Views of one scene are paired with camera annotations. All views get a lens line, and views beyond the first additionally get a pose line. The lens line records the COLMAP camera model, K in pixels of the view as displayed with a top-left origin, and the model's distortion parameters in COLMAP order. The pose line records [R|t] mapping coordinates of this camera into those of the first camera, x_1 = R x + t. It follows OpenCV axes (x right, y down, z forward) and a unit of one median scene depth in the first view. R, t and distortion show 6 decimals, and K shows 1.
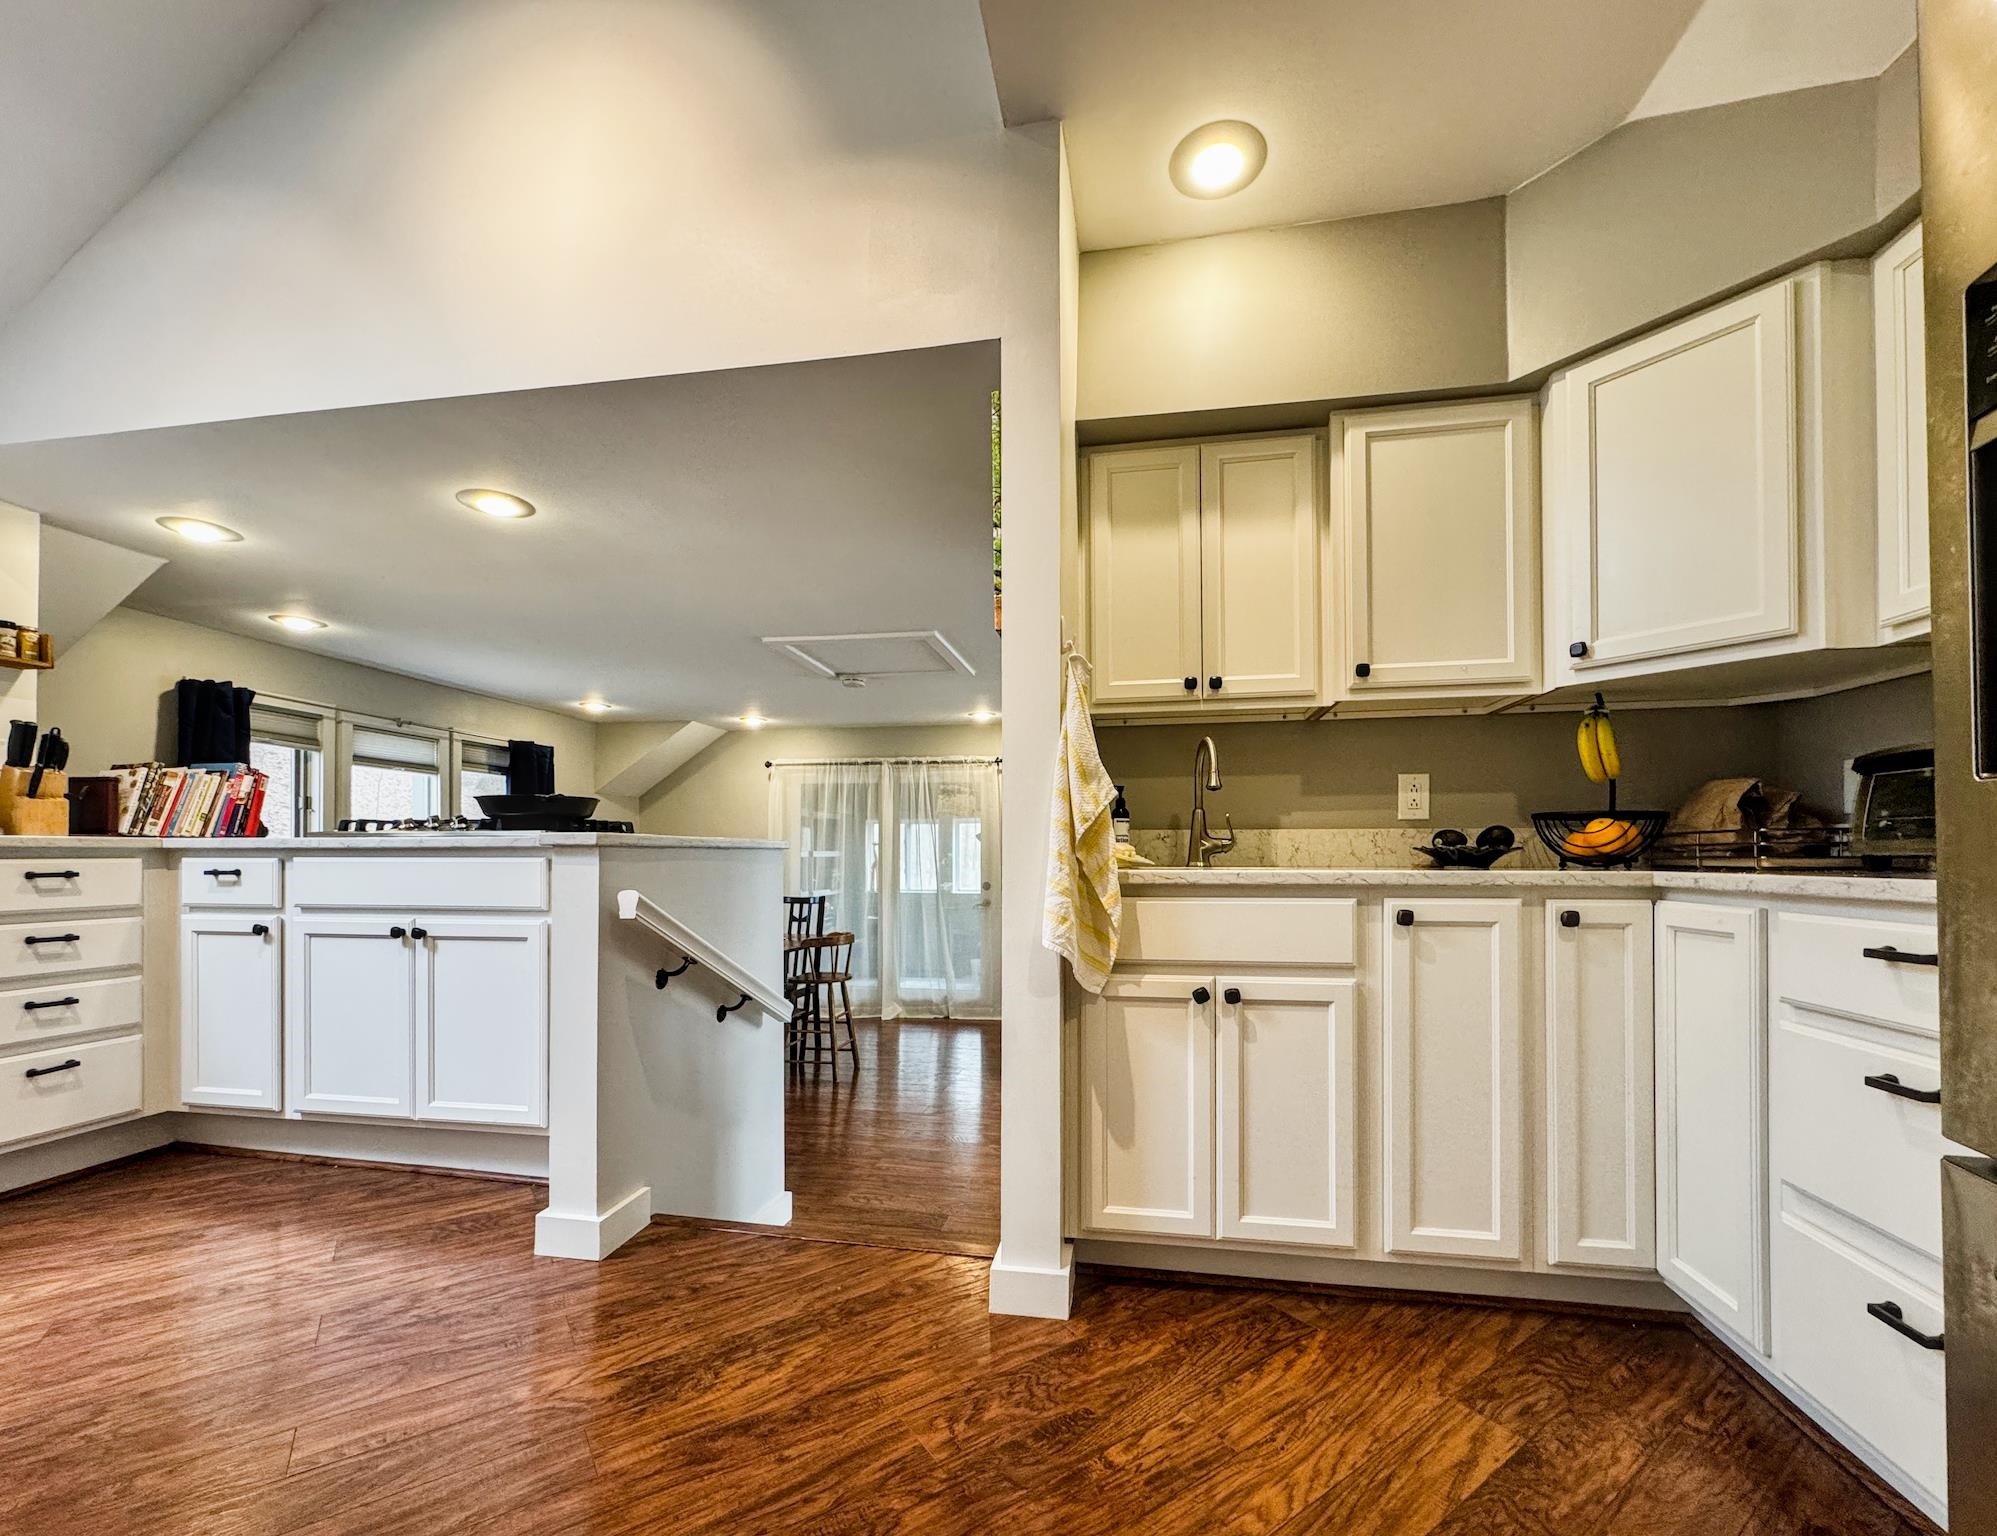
lens RADIAL K [[834.1, 0, 1012.1], [0, 834.1, 848.6], [0, 0, 1]] dist [-0.000794, 0.000084]
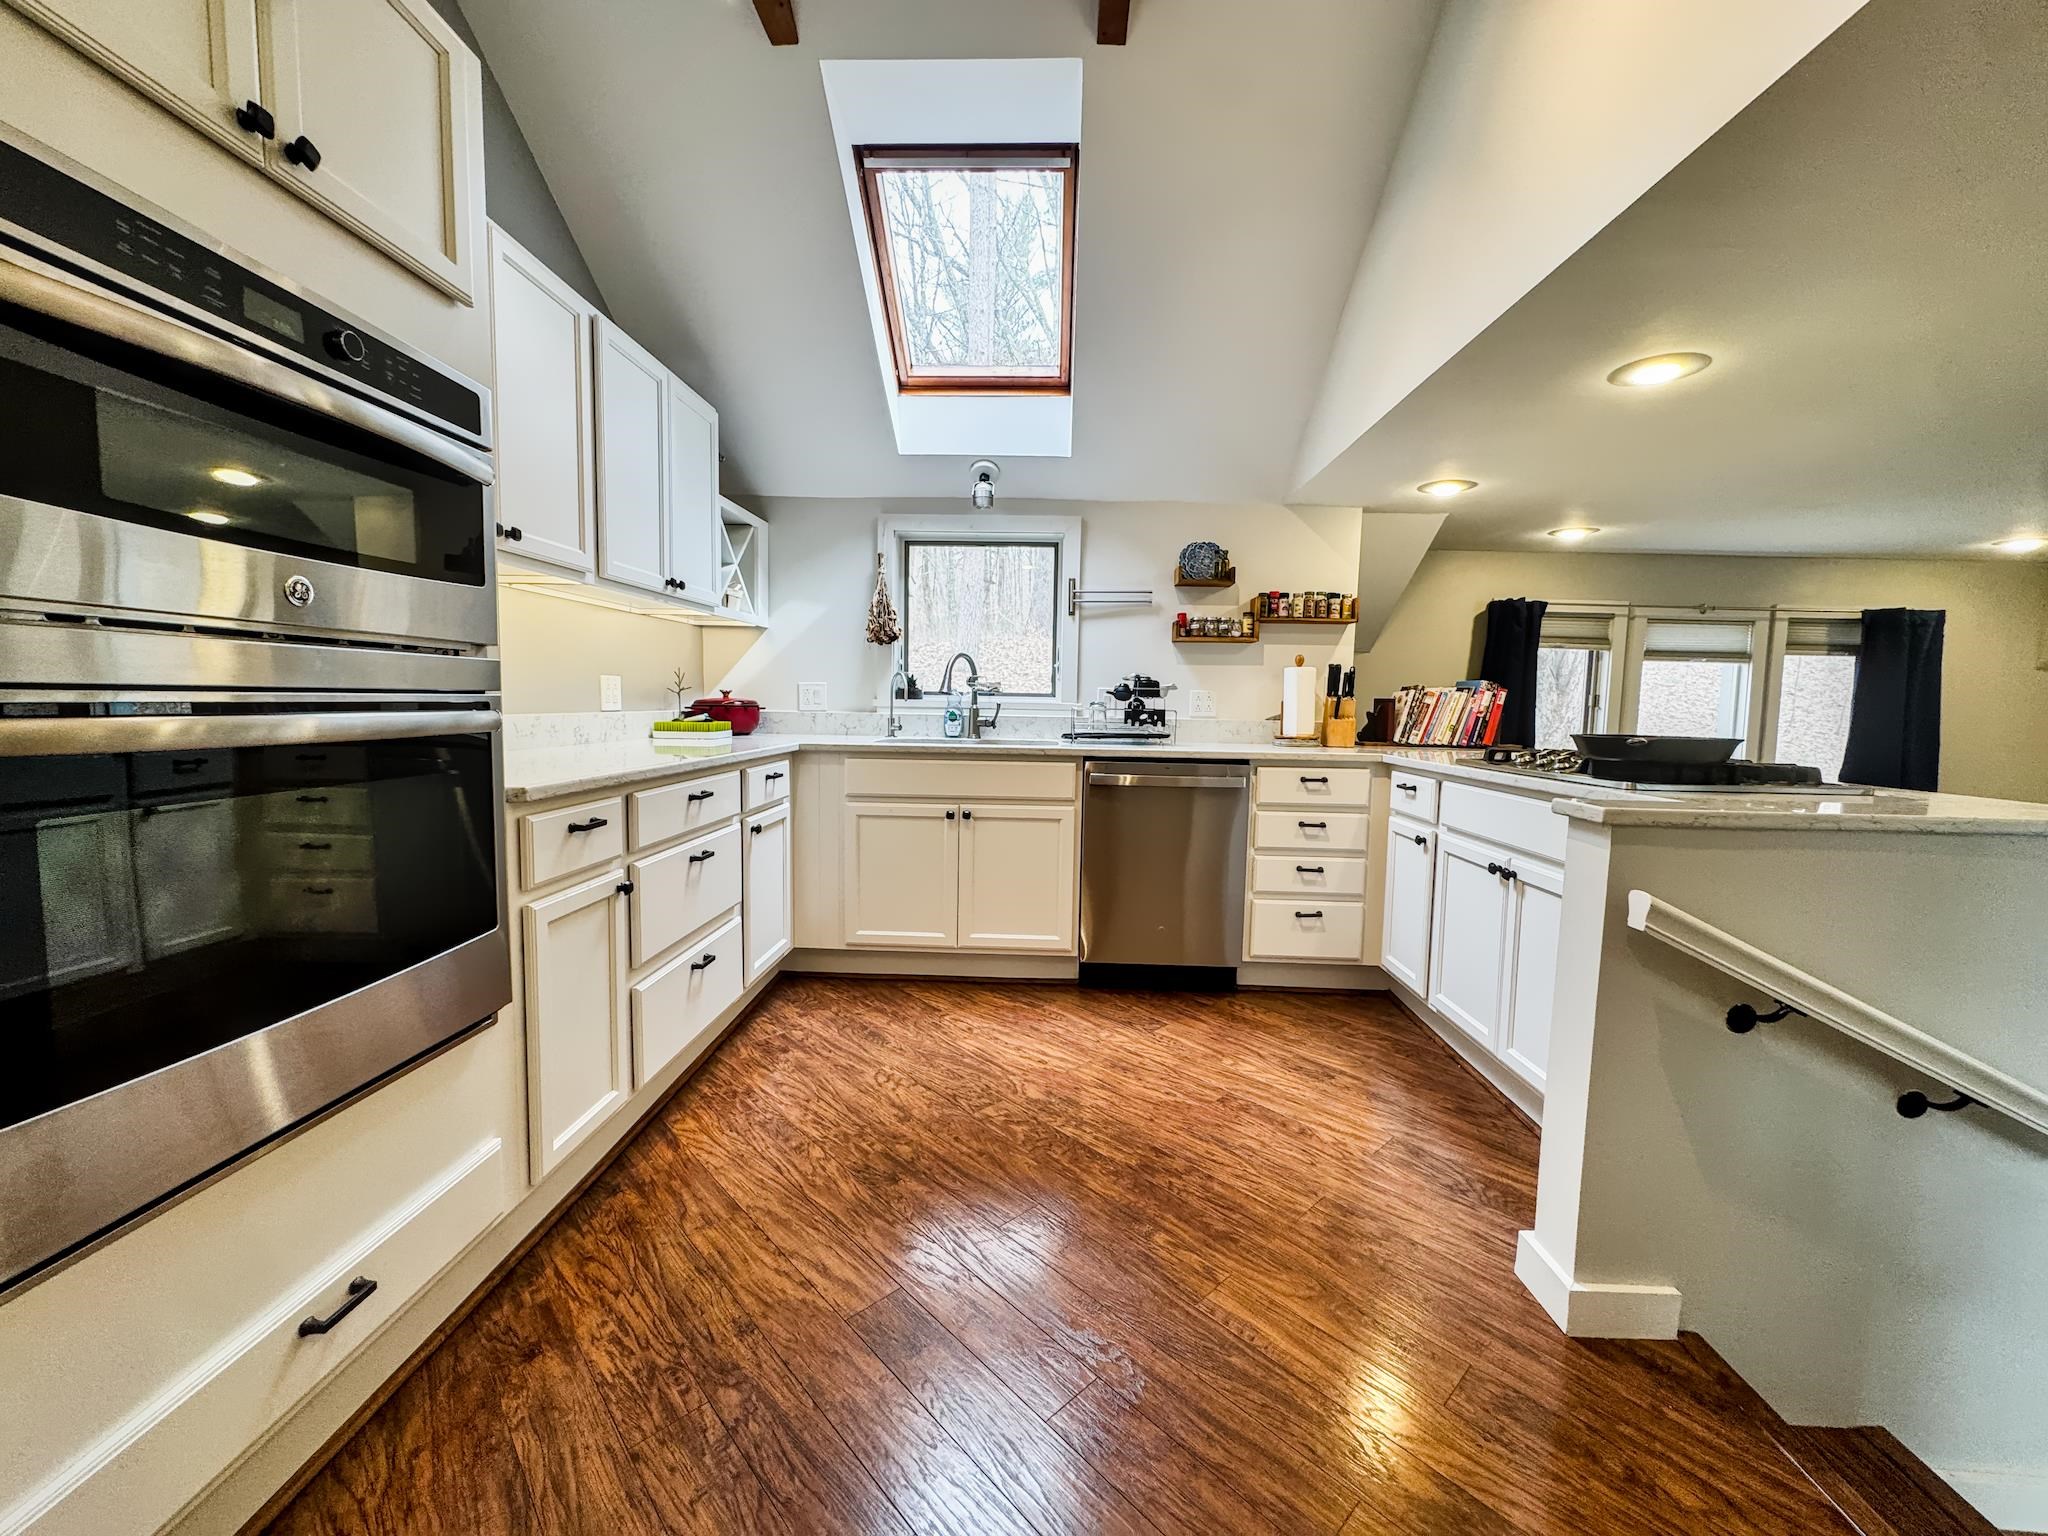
lens RADIAL K [[827.7, 0, 1022.7], [0, 827.7, 757.8], [0, 0, 1]] dist [-0.002410, 0.000034]
pose [[0.134139, 0.073594, -0.988226, 0.158664], [-0.014225, 0.997279, 0.072337, -0.098229], [0.990860, 0.004354, 0.134821, 0.318088]]
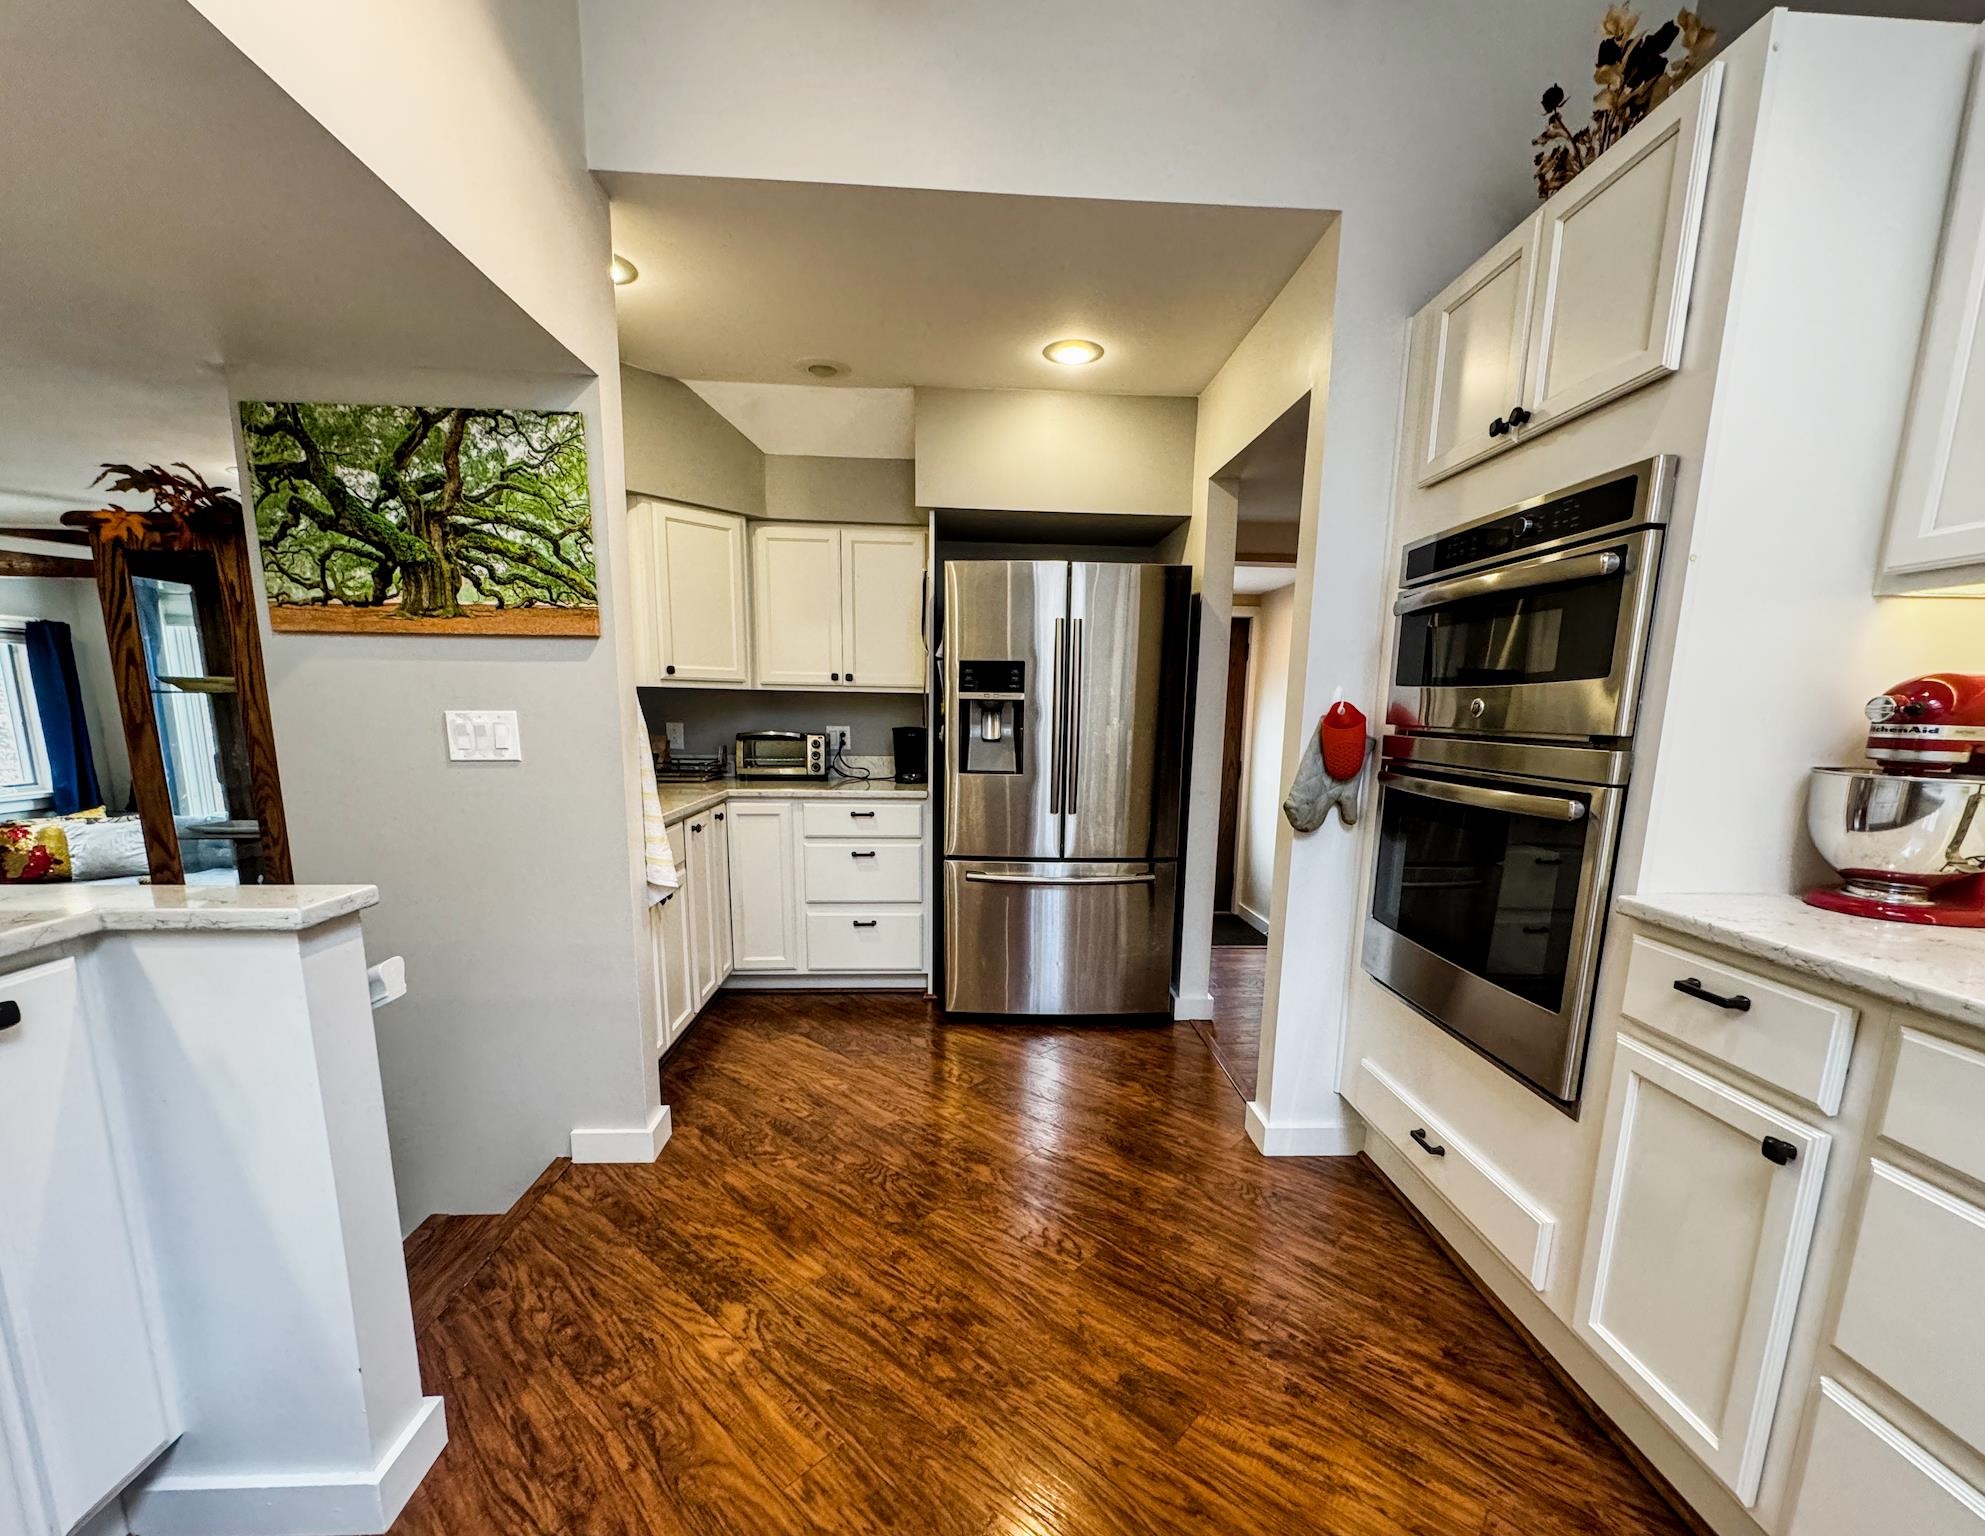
lens RADIAL K [[828.5, 0, 997.1], [0, 828.5, 854.4], [0, 0, 1]] dist [-0.002283, 0.000000]
pose [[-0.217453, -0.175845, 0.960100, -1.056670], [-0.023438, 0.984295, 0.174968, -0.143675], [-0.975789, 0.015544, -0.218160, 0.581242]]
